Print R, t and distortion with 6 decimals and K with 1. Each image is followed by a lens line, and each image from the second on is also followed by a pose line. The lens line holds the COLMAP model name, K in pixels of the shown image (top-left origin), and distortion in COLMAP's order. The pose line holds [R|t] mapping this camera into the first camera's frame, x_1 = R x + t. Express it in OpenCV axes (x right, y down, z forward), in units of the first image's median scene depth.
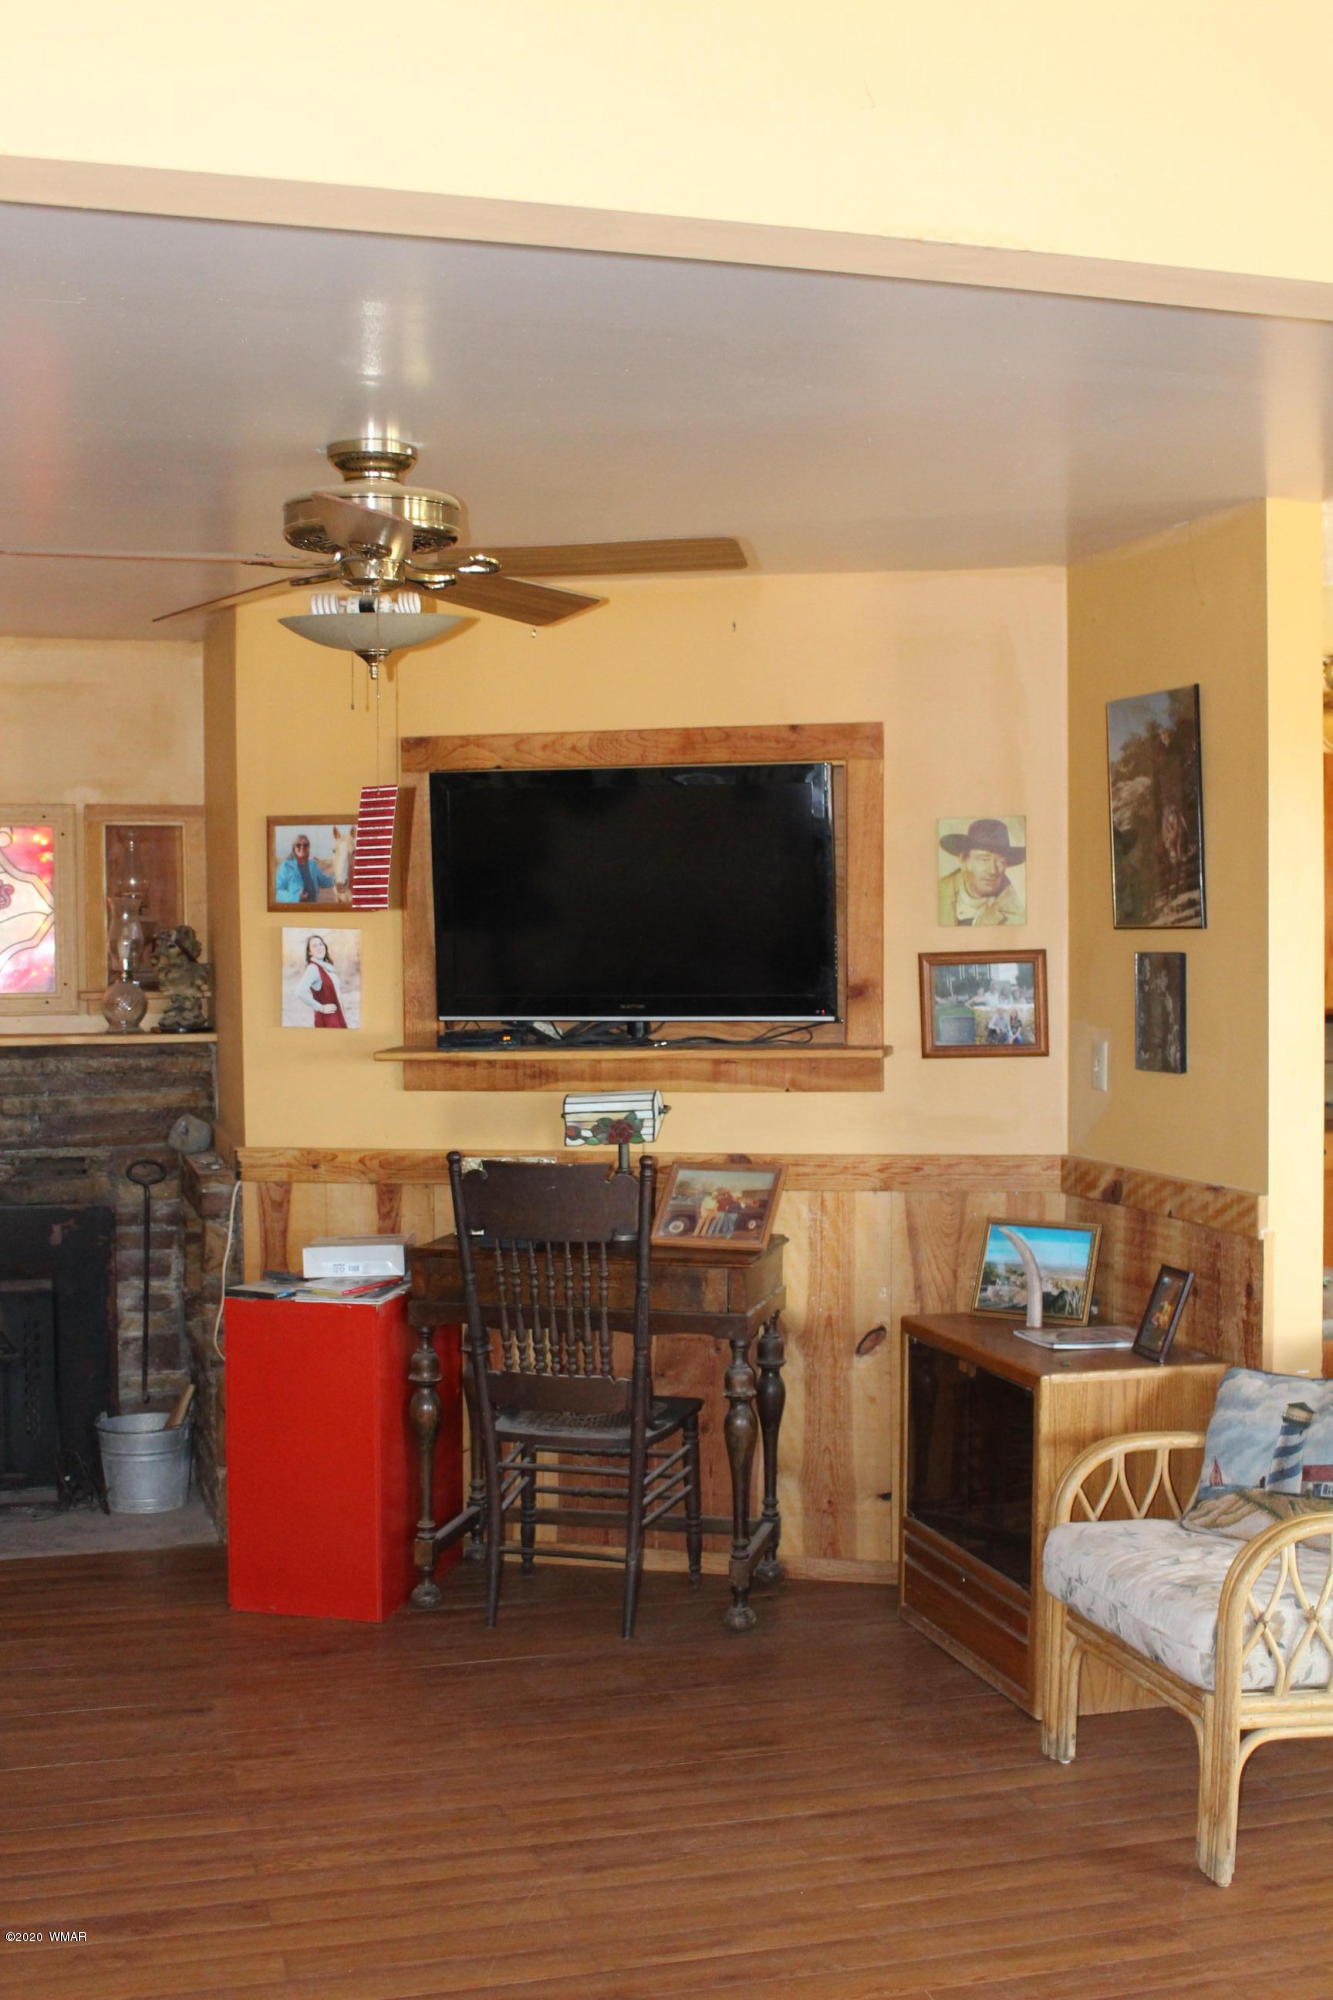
lens RADIAL K [[2359.8, 0, 683.0], [0, 2359.8, 1005.2], [0, 0, 1]] dist [-0.110503, 0.136410]
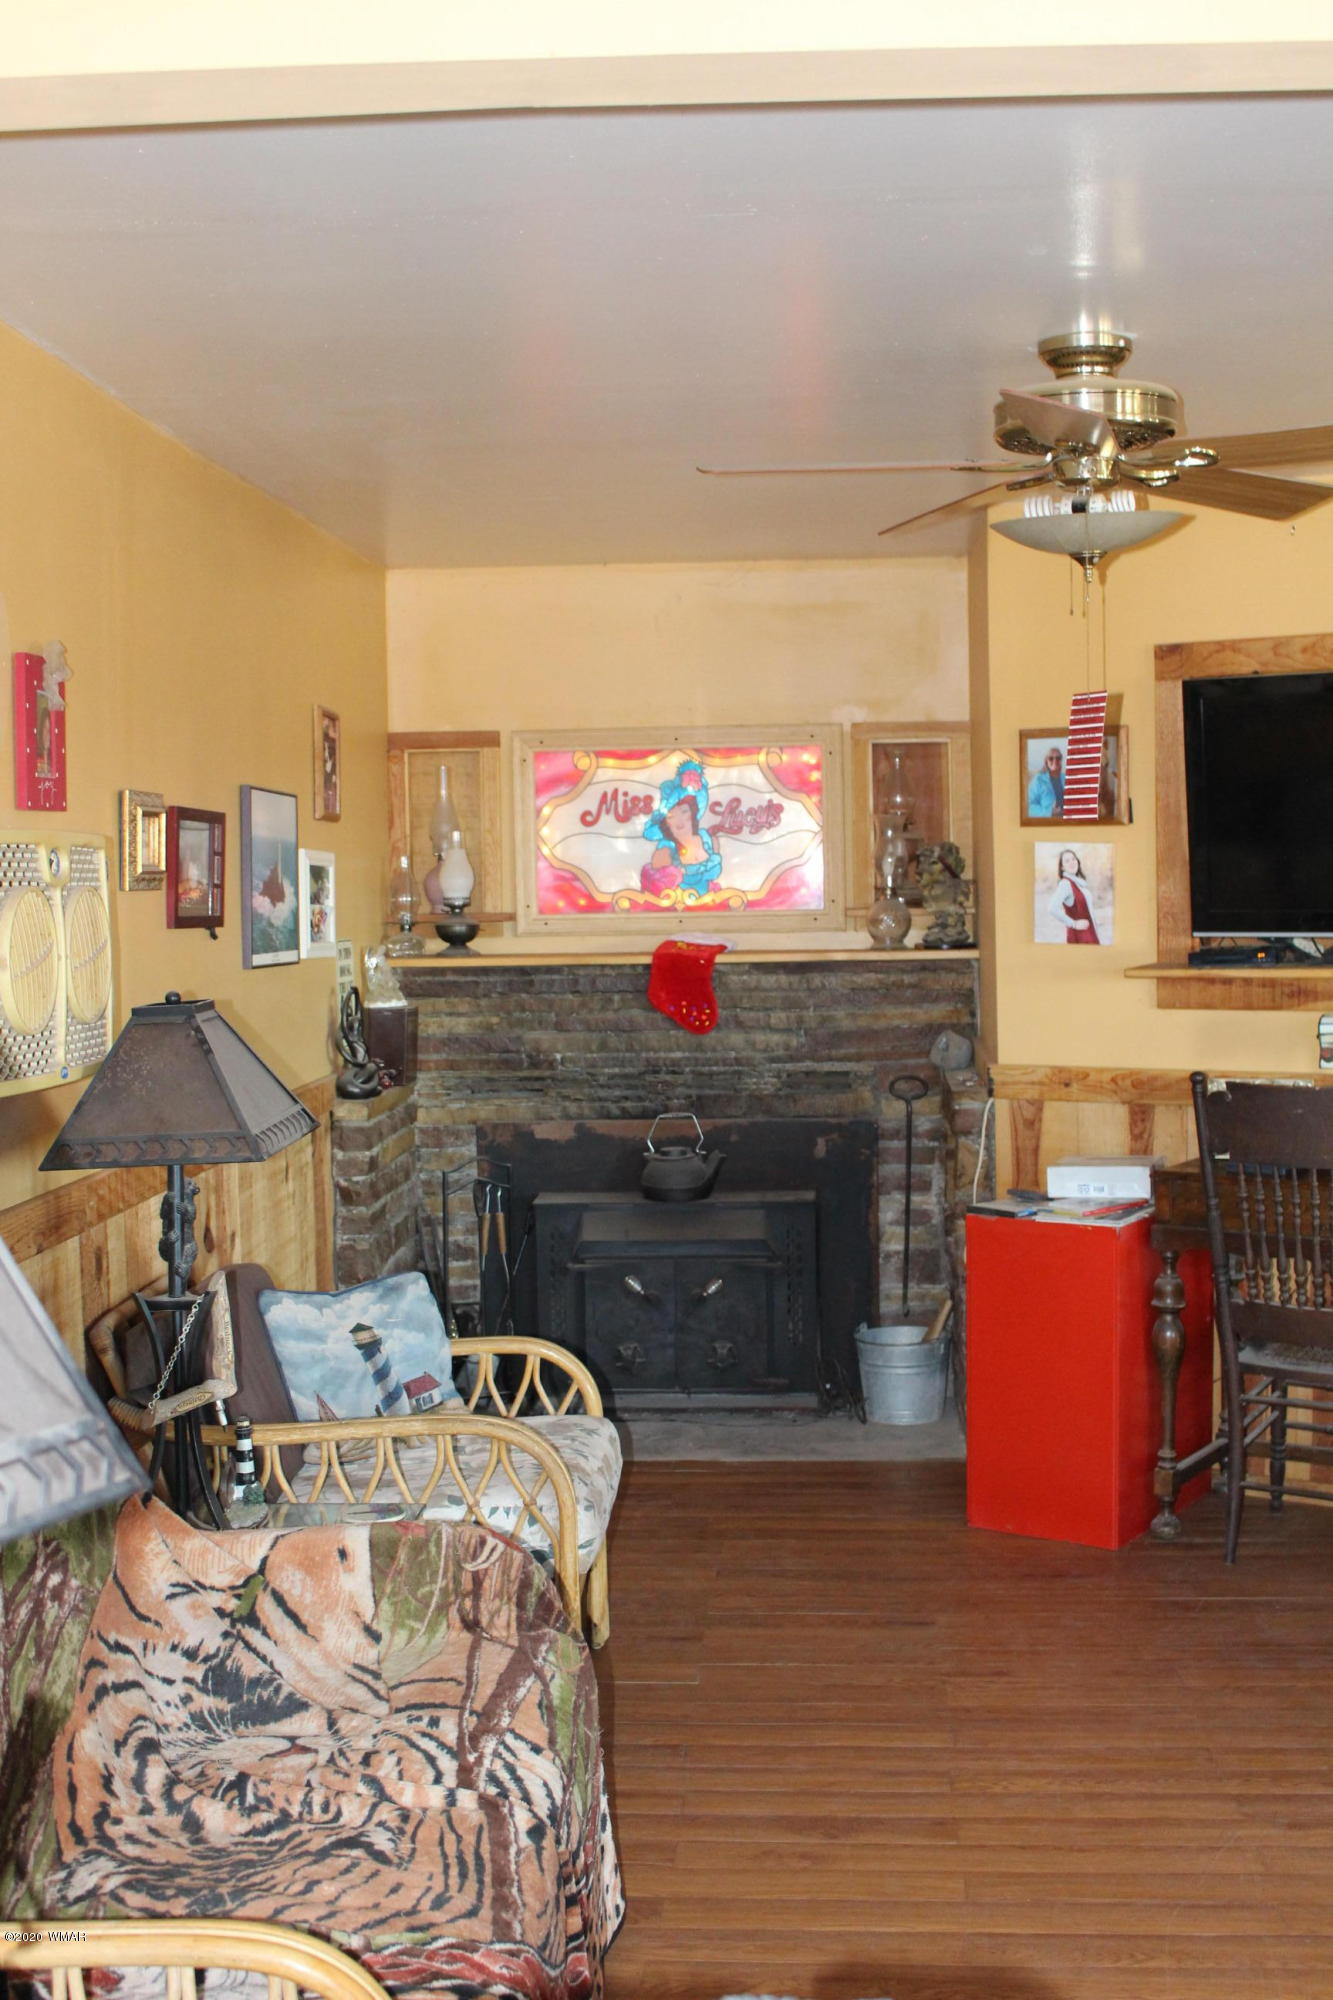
lens RADIAL K [[2359.8, 0, 683.0], [0, 2359.8, 1005.2], [0, 0, 1]] dist [-0.110503, 0.136410]
pose [[0.938083, 0.010706, -0.346244, 0.034548], [0.001013, 0.999433, 0.033649, 0.001941], [0.346408, -0.031916, 0.937541, 0.022392]]
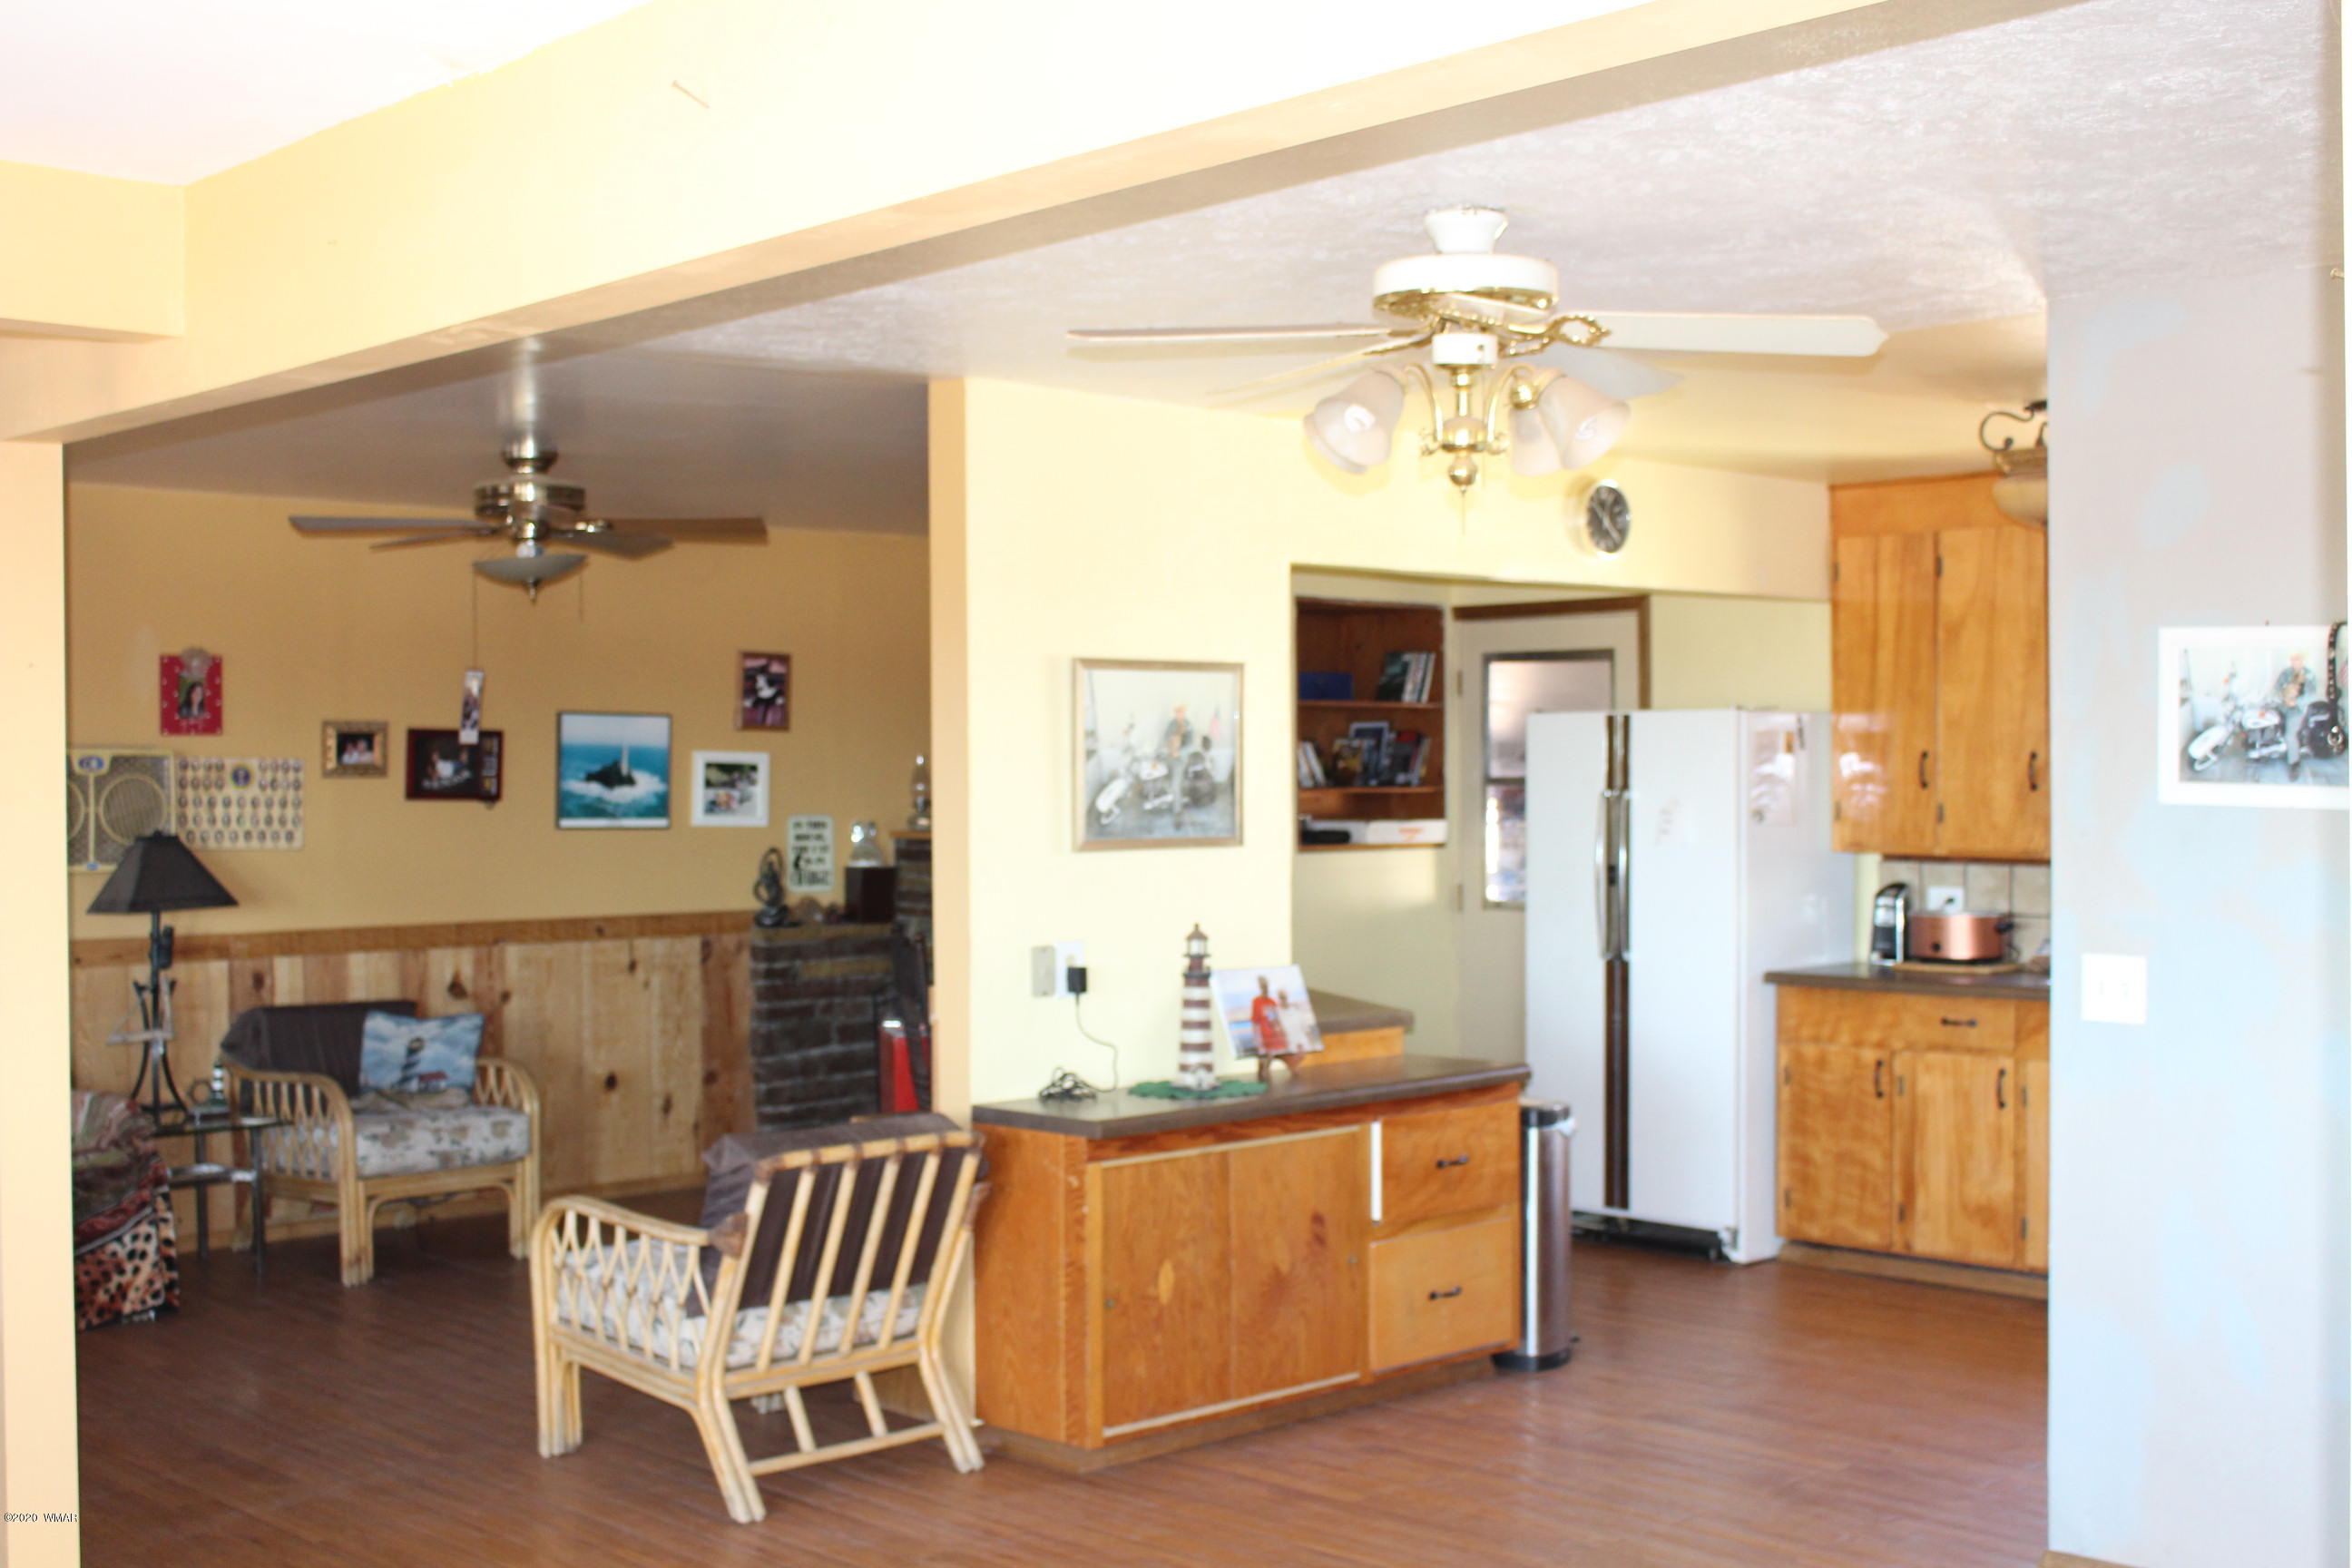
lens RADIAL K [[2775.2, 0, 1172.7], [0, 2775.2, 800.1], [0, 0, 1]] dist [-0.110503, 0.136410]
pose [[0.448695, 0.014703, -0.893564, 1.233634], [-0.023297, 0.999717, 0.004751, -0.015759], [0.893381, 0.018686, 0.448911, 0.400389]]
